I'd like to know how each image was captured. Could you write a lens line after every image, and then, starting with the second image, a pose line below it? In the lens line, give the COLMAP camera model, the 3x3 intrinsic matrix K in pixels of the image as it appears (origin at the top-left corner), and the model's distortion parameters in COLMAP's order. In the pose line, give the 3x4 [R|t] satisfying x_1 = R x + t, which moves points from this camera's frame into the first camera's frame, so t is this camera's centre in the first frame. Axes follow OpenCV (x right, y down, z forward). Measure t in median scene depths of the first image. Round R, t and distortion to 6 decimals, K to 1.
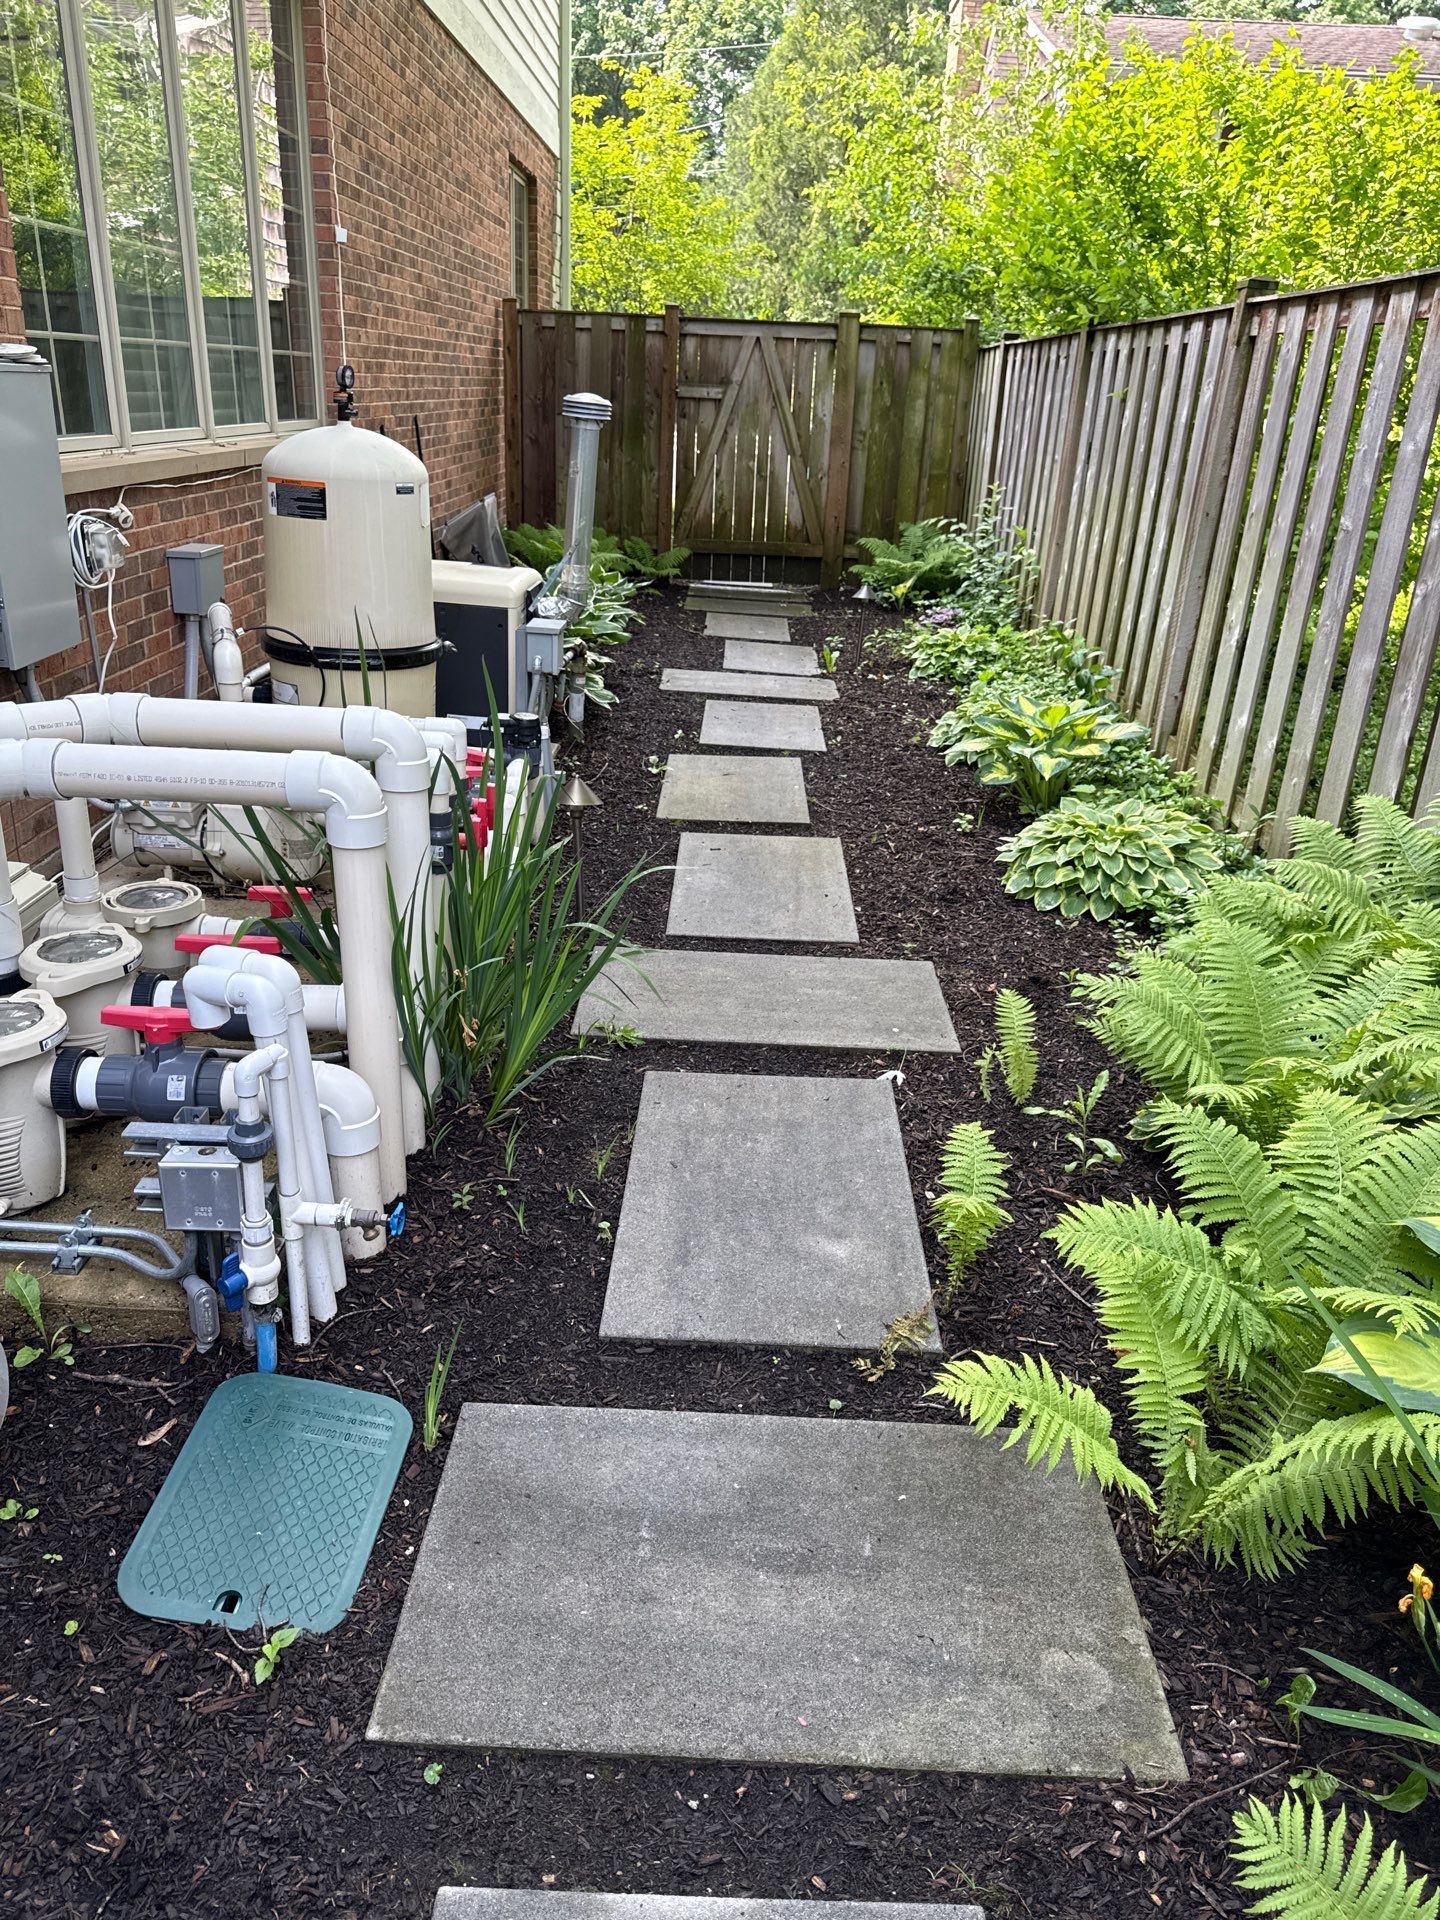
lens RADIAL K [[1334.5, 0, 720.0], [0, 1334.5, 960.0], [0, 0, 1]] dist [0.065387, -0.078131]
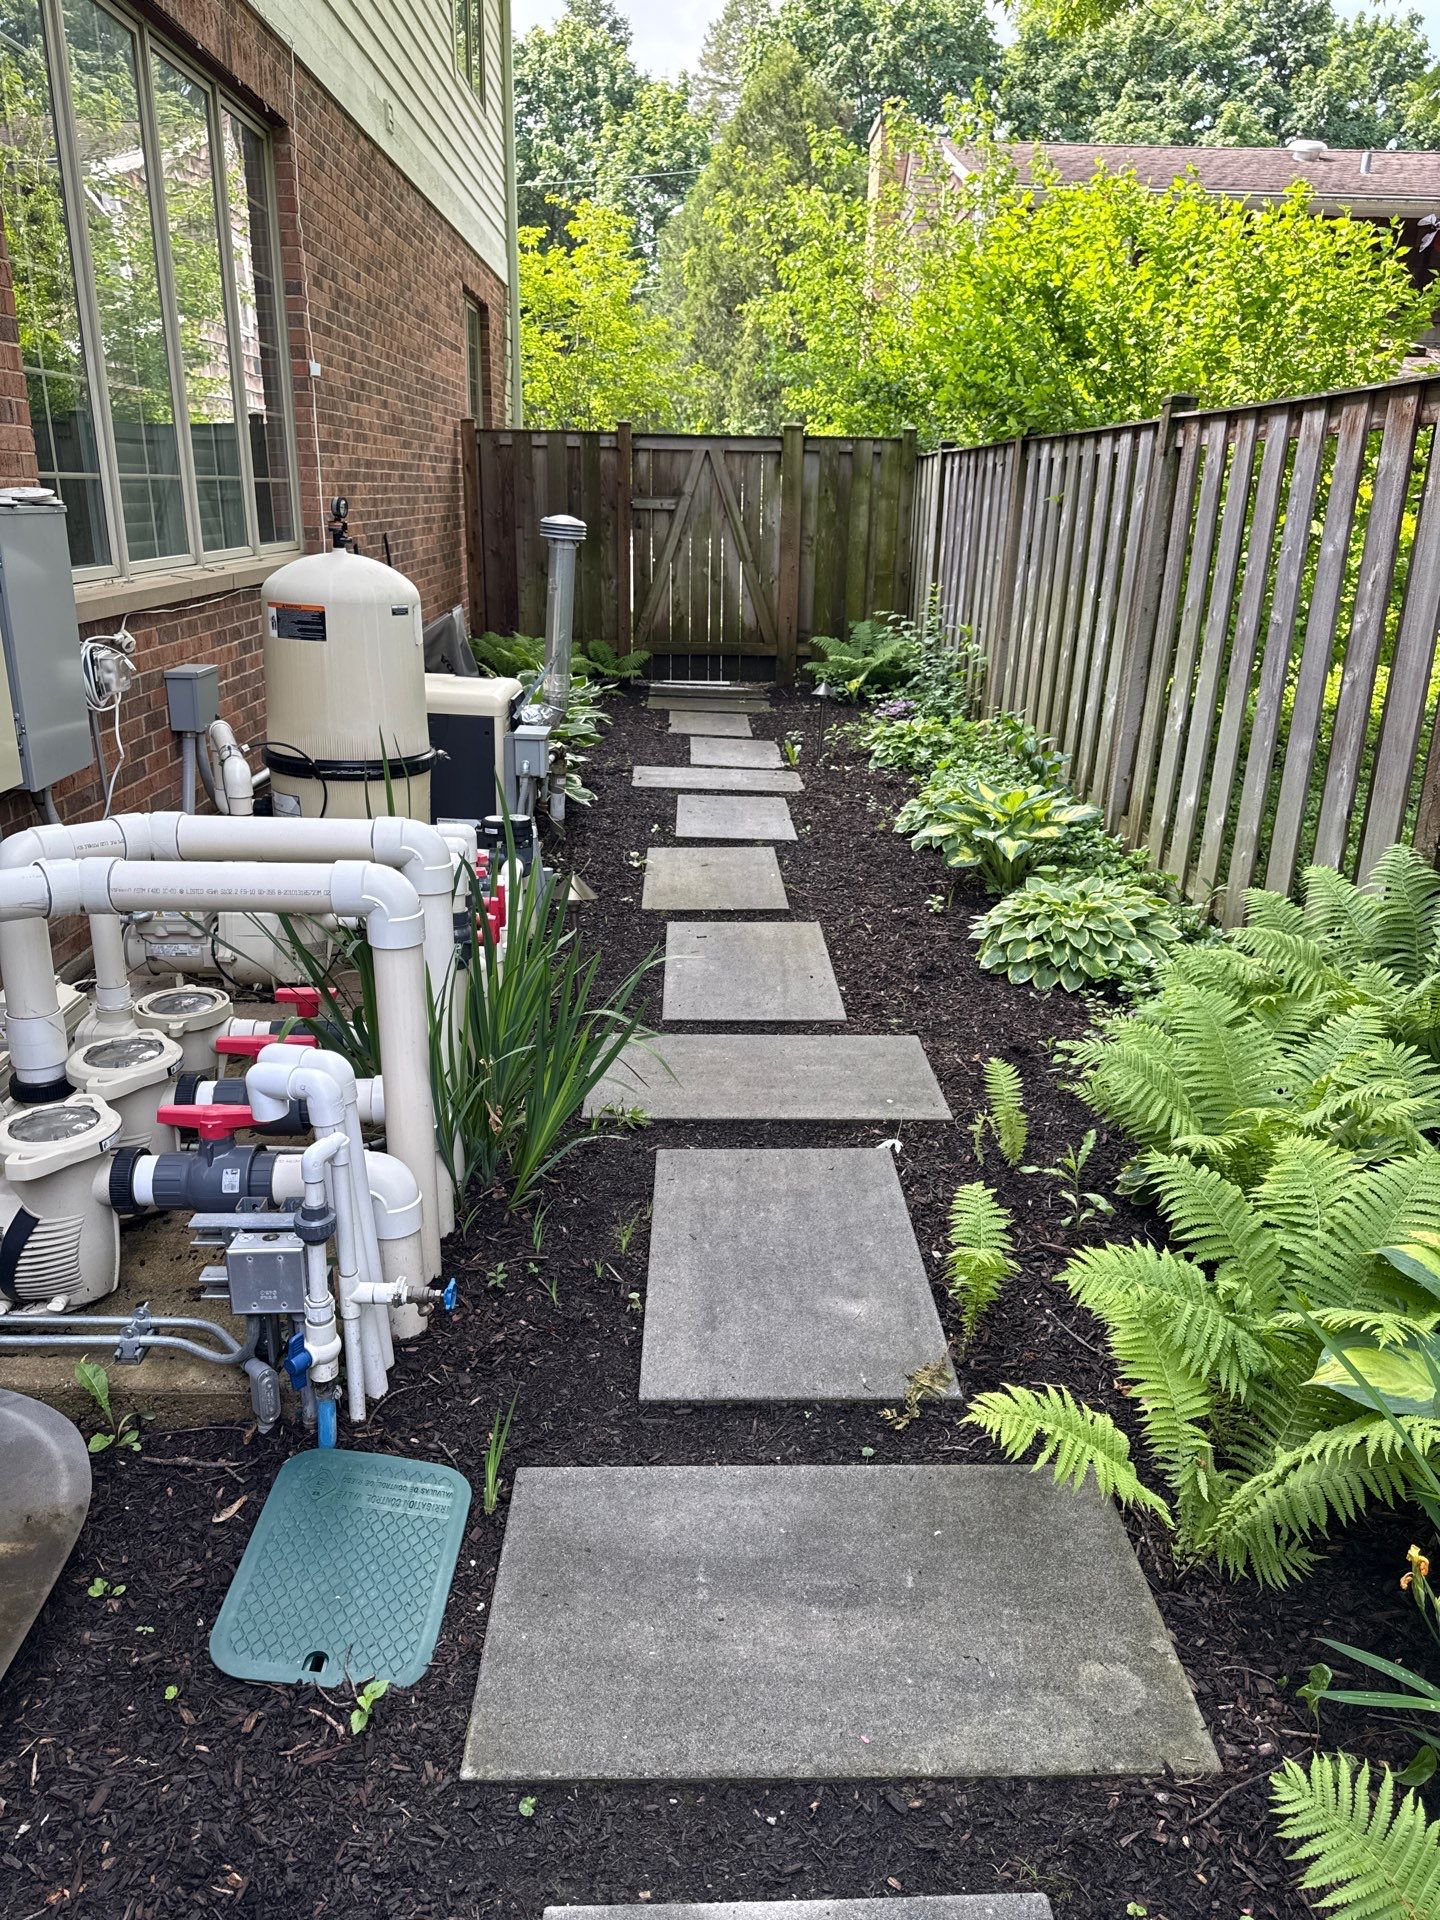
lens RADIAL K [[1332.8, 0, 730.6], [0, 1332.8, 961.9], [0, 0, 1]] dist [0.079450, -0.094664]
pose [[0.998506, -0.037364, 0.039871, -0.039230], [0.039854, 0.997179, -0.063605, 0.005493], [-0.037382, 0.065099, 0.997178, -0.067014]]
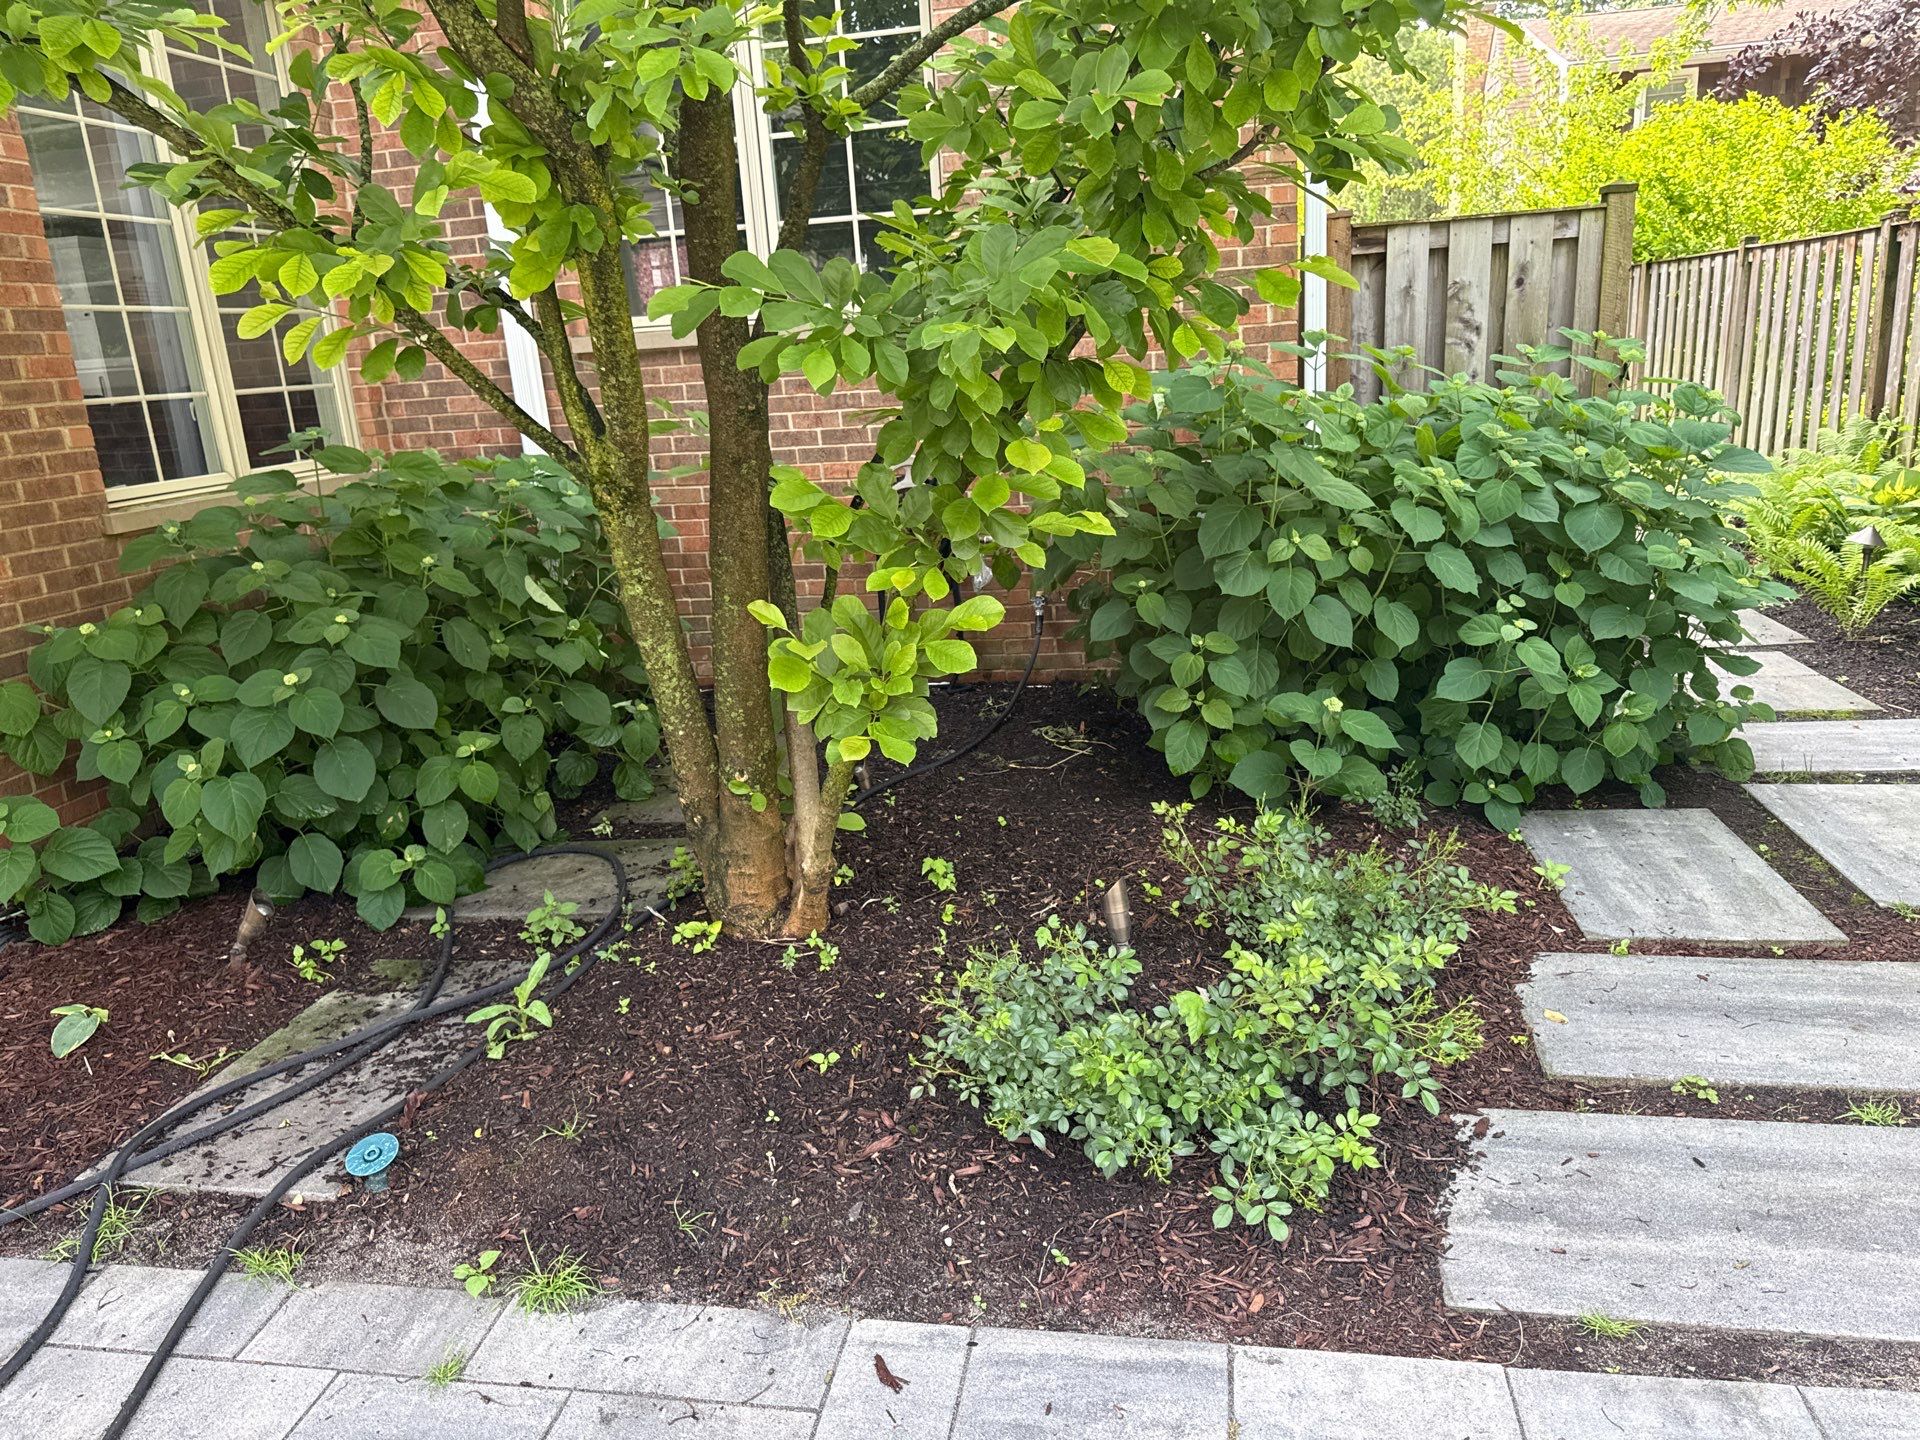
lens RADIAL K [[1332.8, 0, 963.7], [0, 1332.8, 740.8], [0, 0, 1]] dist [0.079450, -0.094664]
pose [[0.982251, -0.061509, -0.177202, -0.872143], [0.039874, 0.991585, -0.123161, 0.887328], [0.183286, 0.113909, 0.976438, -2.176018]]
